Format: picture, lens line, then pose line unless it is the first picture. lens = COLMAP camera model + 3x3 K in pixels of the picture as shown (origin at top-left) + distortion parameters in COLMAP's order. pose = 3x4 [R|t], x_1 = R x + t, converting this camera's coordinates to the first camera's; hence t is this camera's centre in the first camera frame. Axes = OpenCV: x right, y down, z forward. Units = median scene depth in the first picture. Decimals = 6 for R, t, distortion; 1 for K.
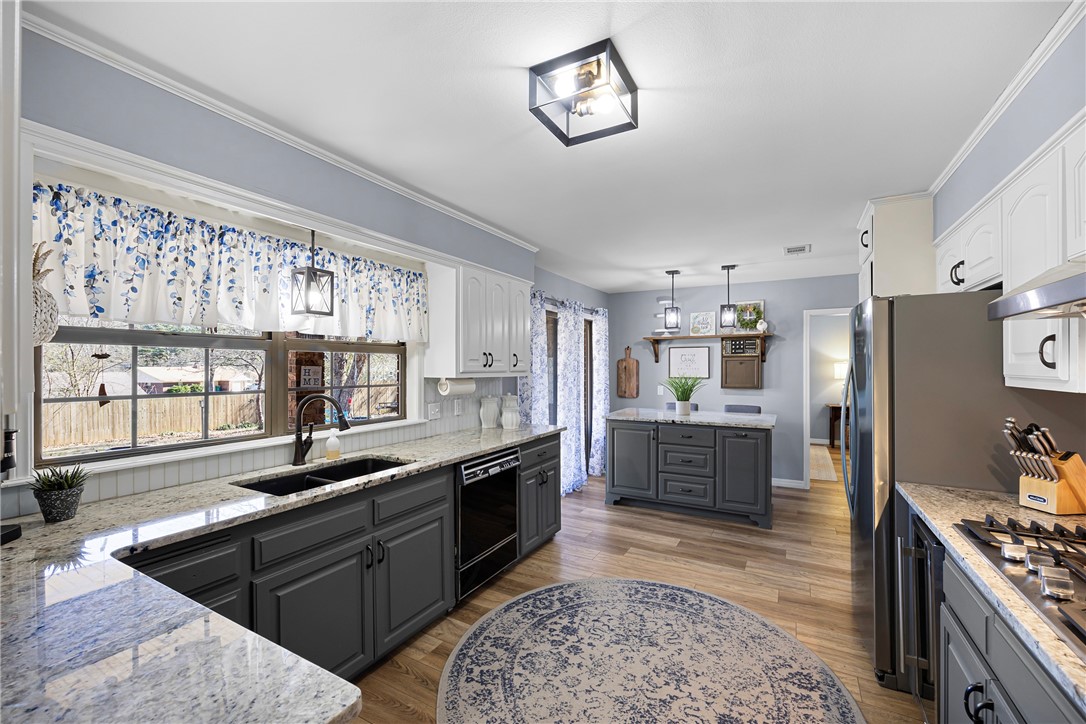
lens RADIAL K [[443.5, 0, 542.2], [0, 443.5, 370.9], [0, 0, 1]] dist [-0.005310, 0.000976]
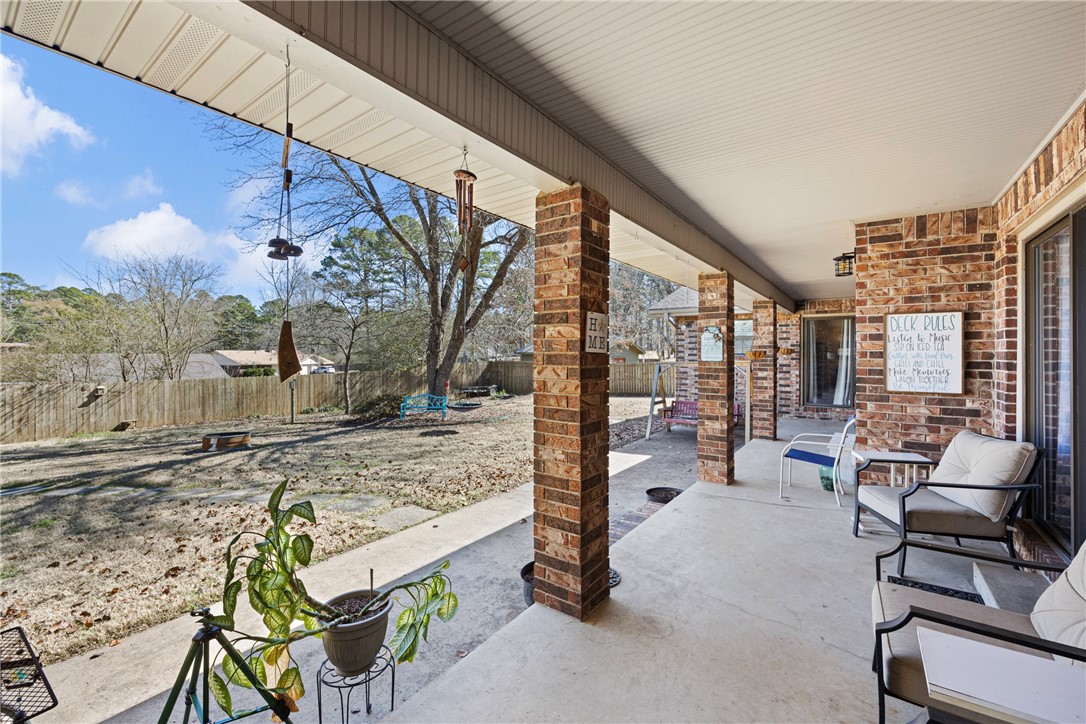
lens RADIAL K [[443.5, 0, 537.7], [0, 443.5, 353.9], [0, 0, 1]] dist [-0.005310, 0.000976]
pose [[0.993724, 0.007307, -0.111624, -0.727948], [-0.008366, 0.999924, -0.009016, 0.058618], [0.111550, 0.009894, 0.993710, 0.634698]]
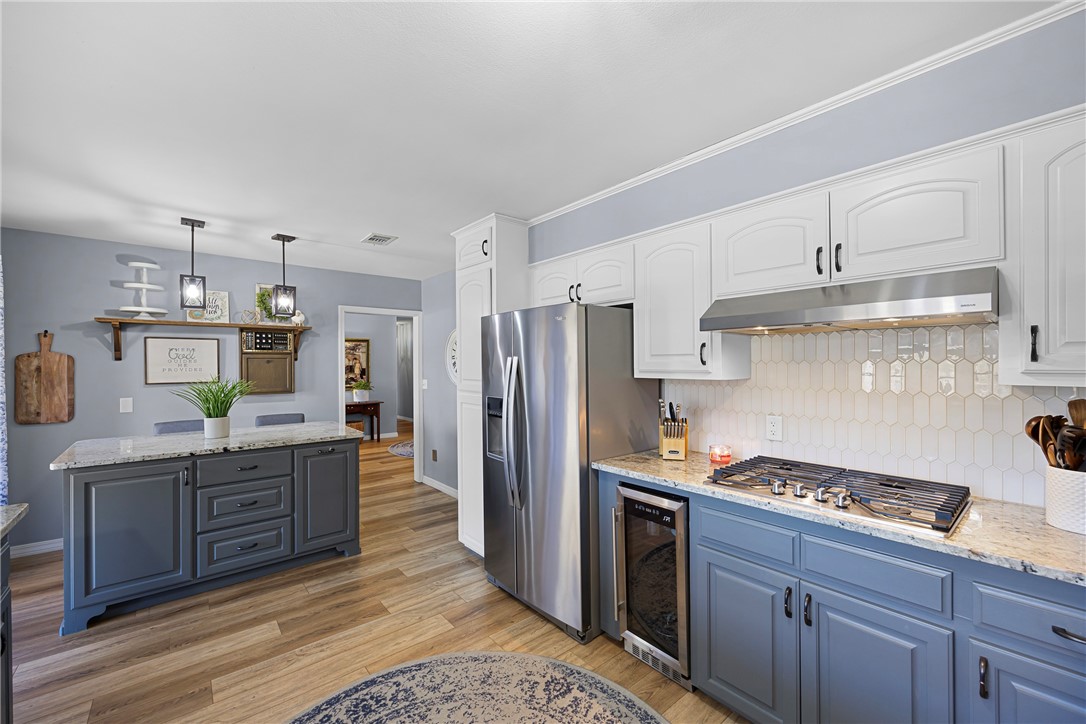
lens RADIAL K [[443.5, 0, 551.2], [0, 443.5, 363.2], [0, 0, 1]] dist [-0.005310, 0.000976]
pose [[0.341674, 0.001691, 0.939817, -0.176749], [0.014621, 0.999868, -0.007114, -0.002715], [-0.939705, 0.016172, 0.341604, 0.359396]]
